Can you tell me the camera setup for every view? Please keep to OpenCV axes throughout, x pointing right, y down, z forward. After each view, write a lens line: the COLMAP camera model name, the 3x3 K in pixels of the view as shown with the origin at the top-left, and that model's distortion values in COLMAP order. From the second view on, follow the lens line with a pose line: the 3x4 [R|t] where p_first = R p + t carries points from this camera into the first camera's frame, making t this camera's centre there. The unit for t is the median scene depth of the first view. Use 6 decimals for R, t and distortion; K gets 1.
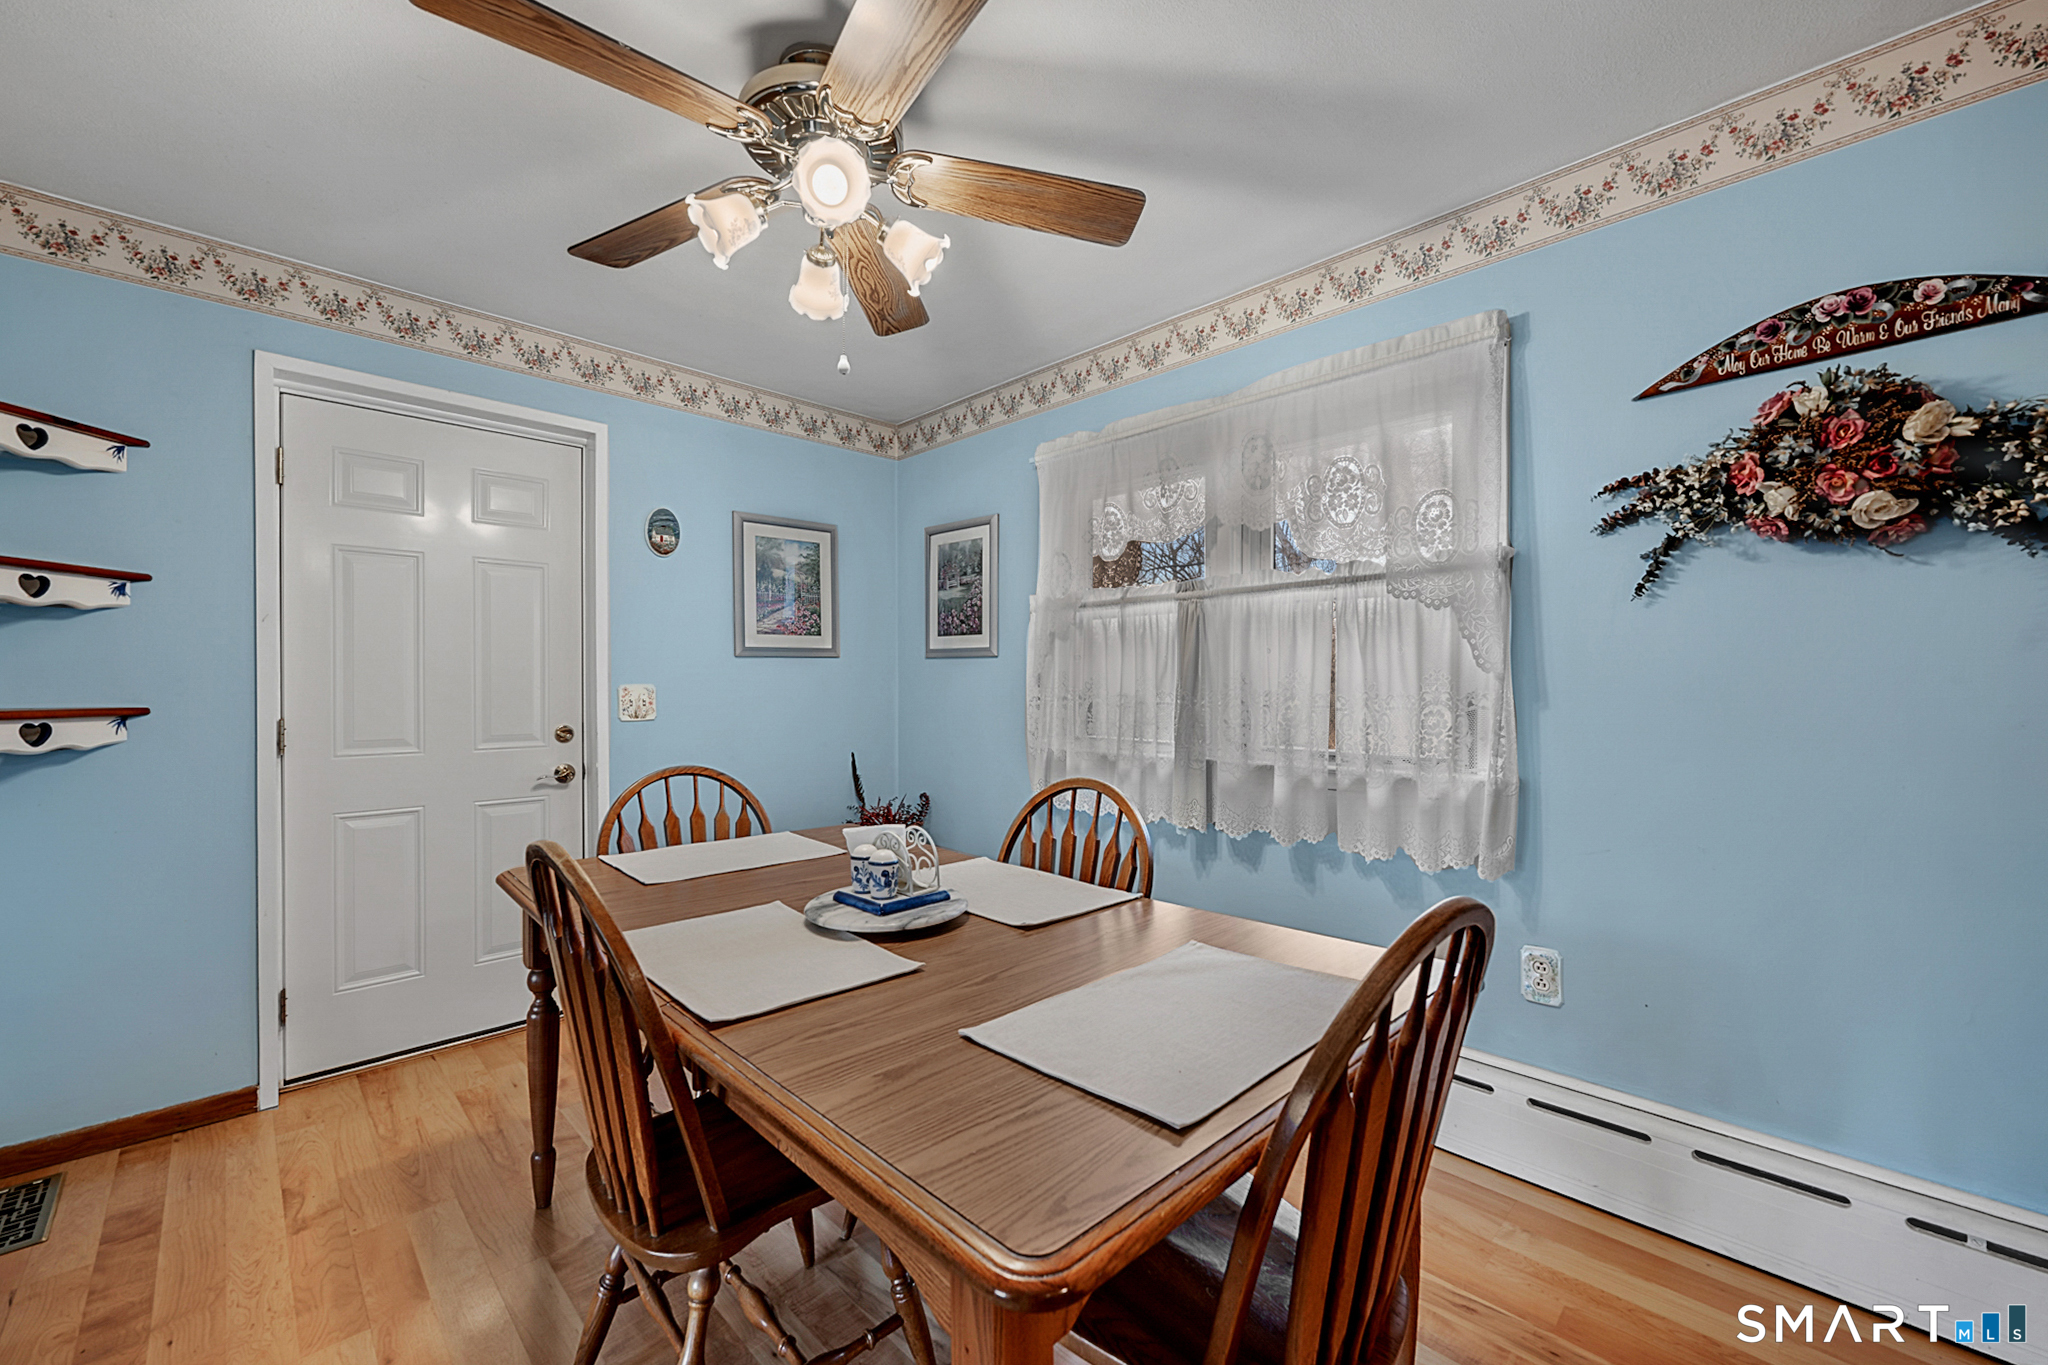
lens RADIAL K [[825.5, 0, 1030.7], [0, 825.5, 681.3], [0, 0, 1]] dist [0.000406, 0.000138]
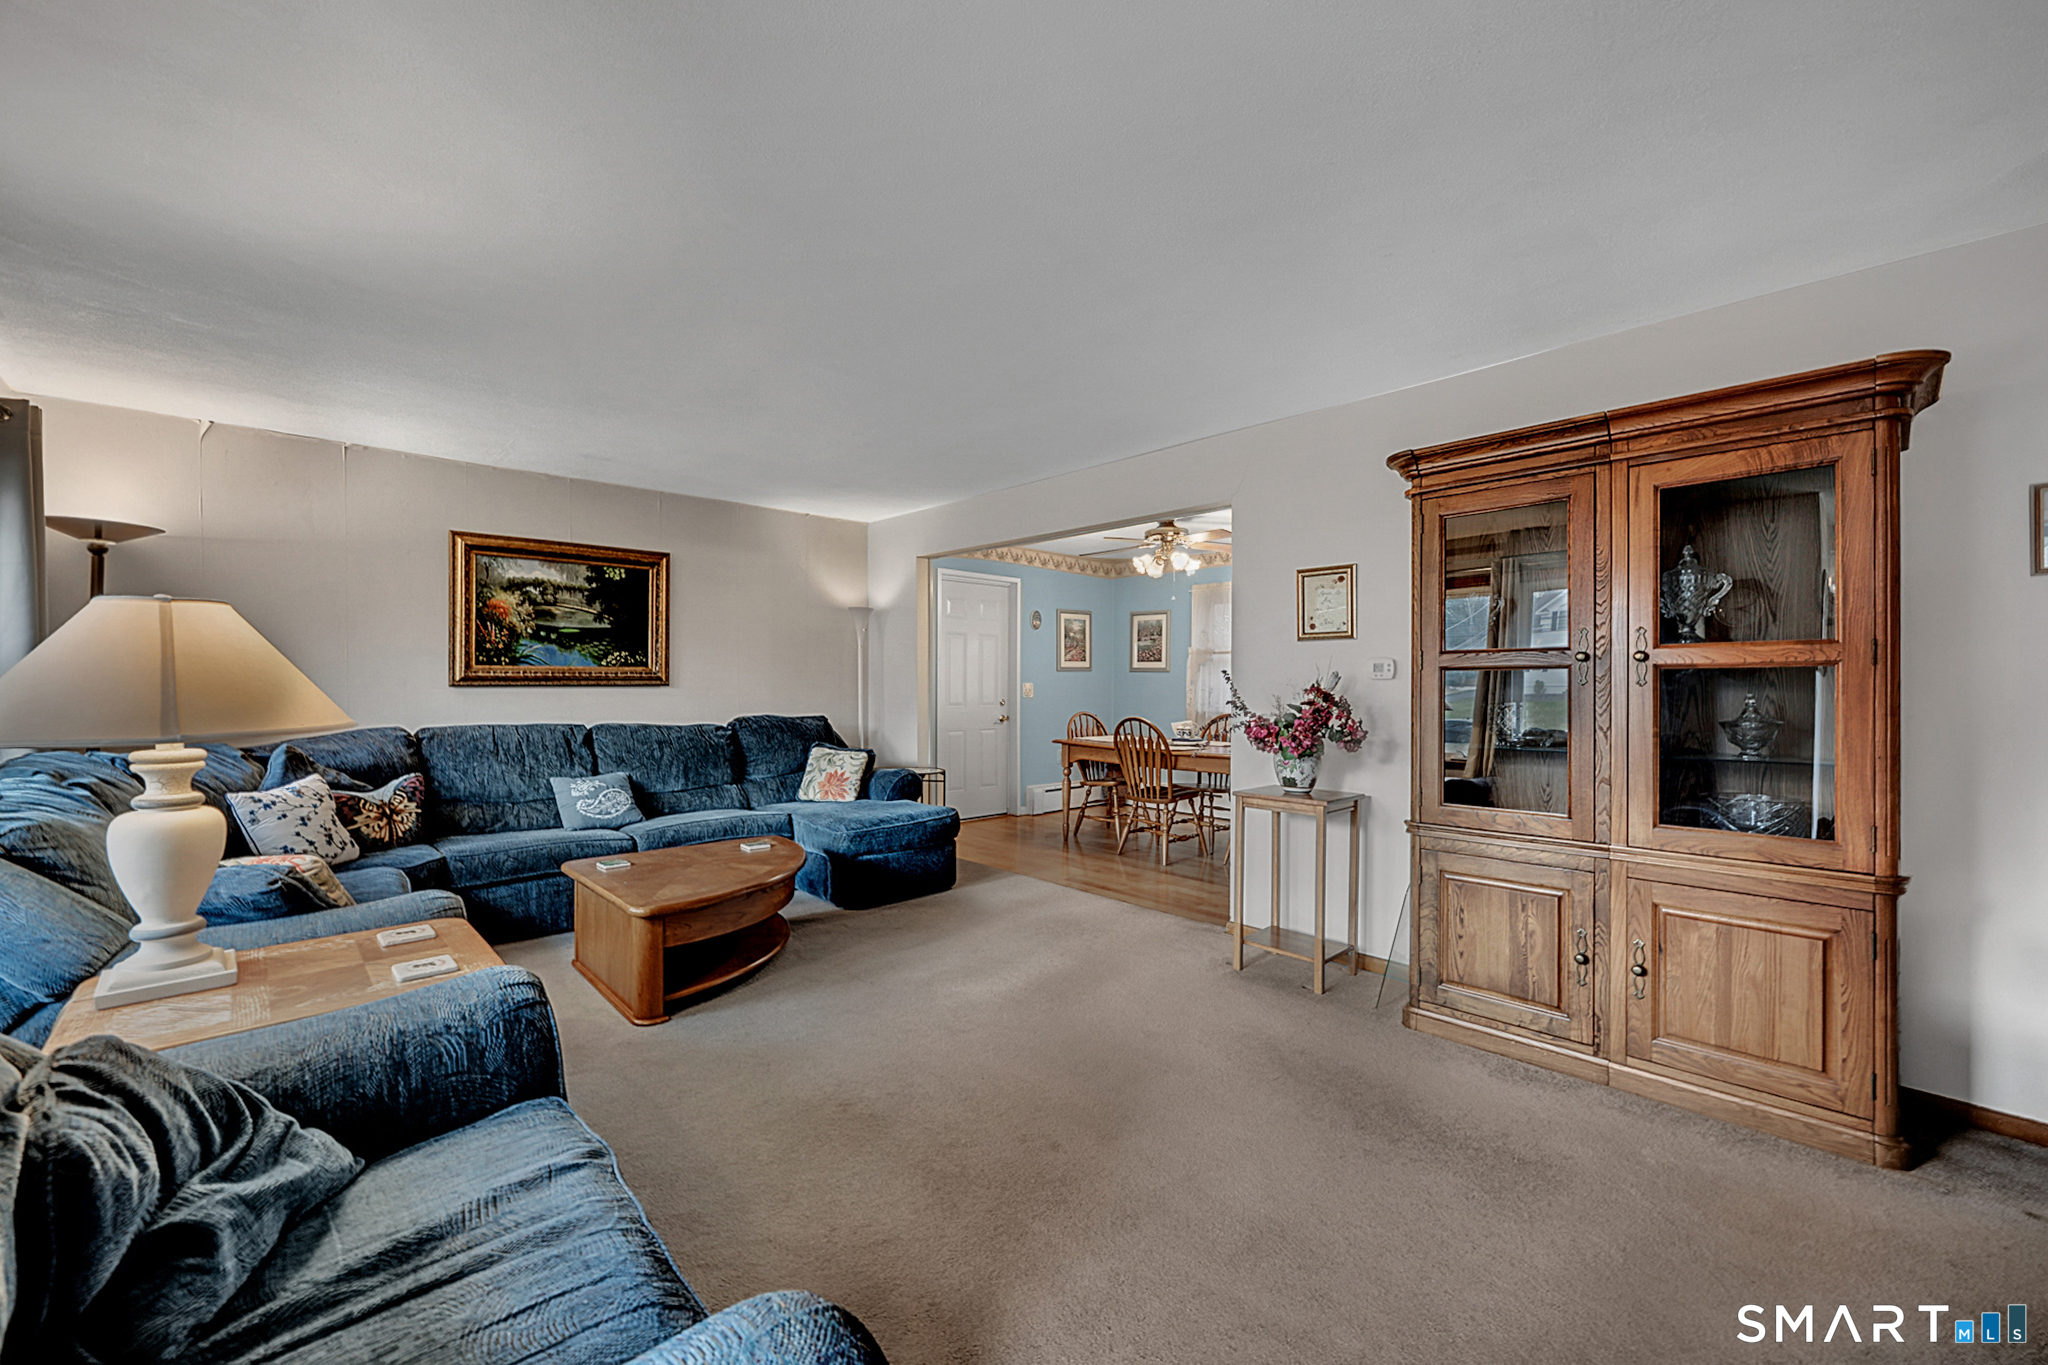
lens RADIAL K [[825.5, 0, 1030.7], [0, 825.5, 681.3], [0, 0, 1]] dist [0.000406, 0.000138]
pose [[0.999676, 0.004052, -0.025129, -0.364284], [-0.004053, 0.999992, -0.000011, -0.001664], [0.025129, 0.000113, 0.999684, -1.300017]]
